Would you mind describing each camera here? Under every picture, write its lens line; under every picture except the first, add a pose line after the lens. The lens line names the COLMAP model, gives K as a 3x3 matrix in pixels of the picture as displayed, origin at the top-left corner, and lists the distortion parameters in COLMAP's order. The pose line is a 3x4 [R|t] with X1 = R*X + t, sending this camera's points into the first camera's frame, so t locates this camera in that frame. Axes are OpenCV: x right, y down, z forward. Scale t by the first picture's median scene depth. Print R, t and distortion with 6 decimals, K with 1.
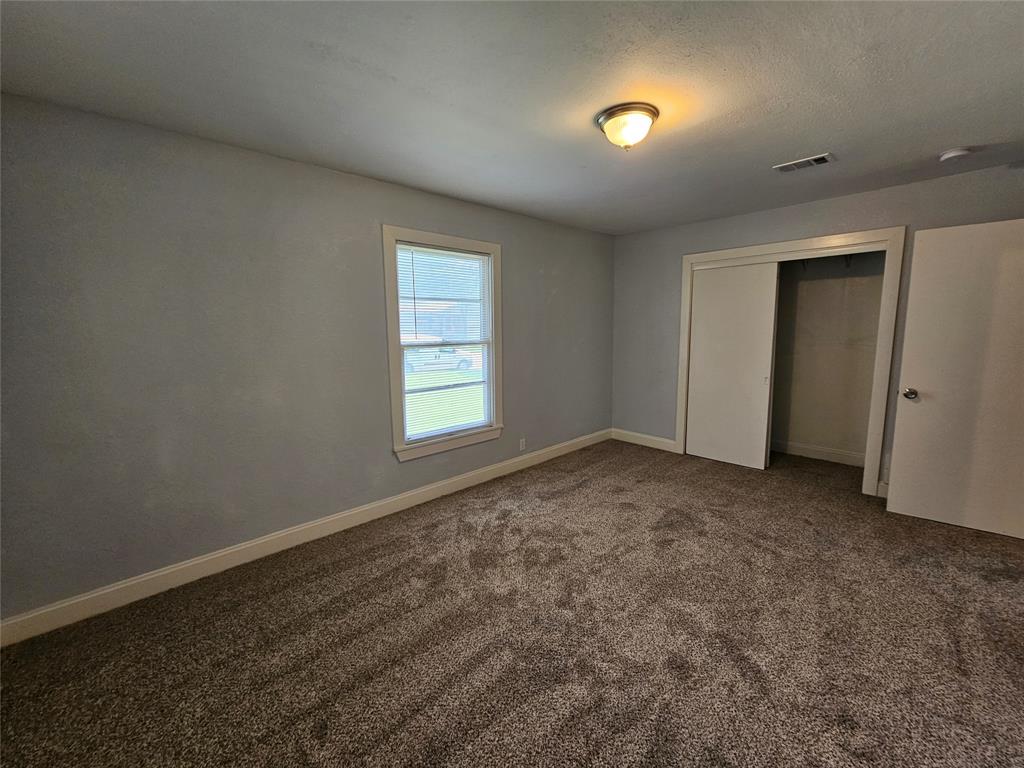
lens RADIAL K [[418.9, 0, 518.4], [0, 418.9, 384.7], [0, 0, 1]] dist [-0.000756, 0.000186]
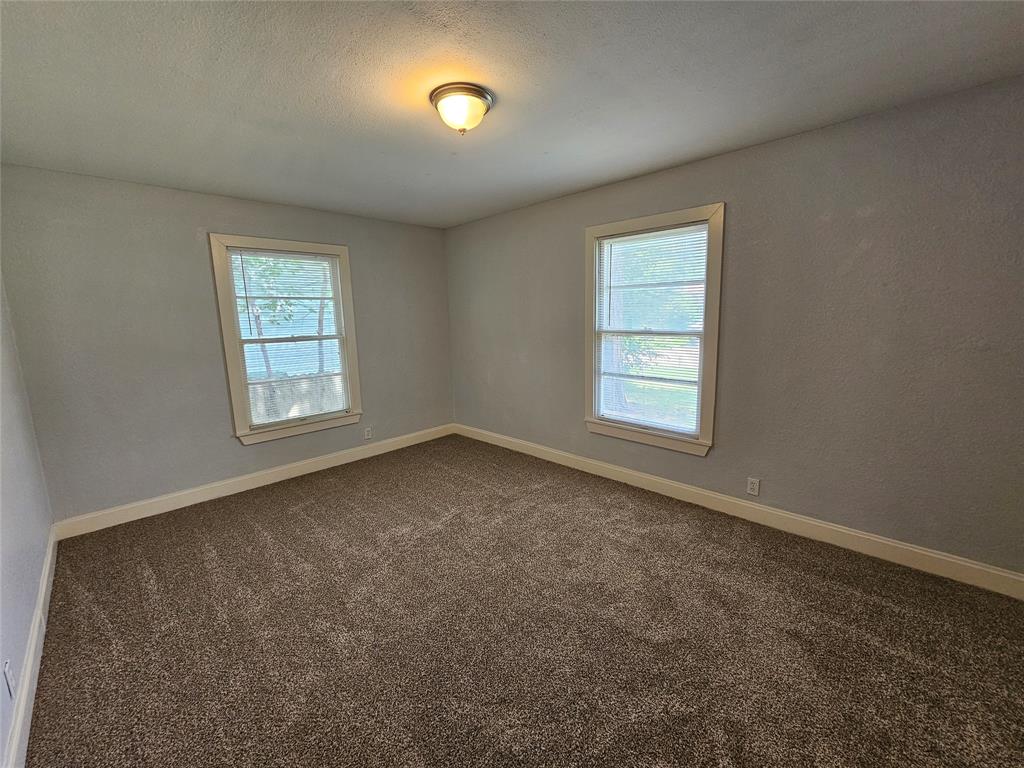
lens RADIAL K [[418.9, 0, 508.2], [0, 418.9, 385.7], [0, 0, 1]] dist [-0.000756, 0.000186]
pose [[0.018100, 0.181612, -0.983204, 0.782158], [-0.118639, 0.976808, 0.178247, -0.112282], [0.992772, 0.113420, 0.039226, 0.673435]]
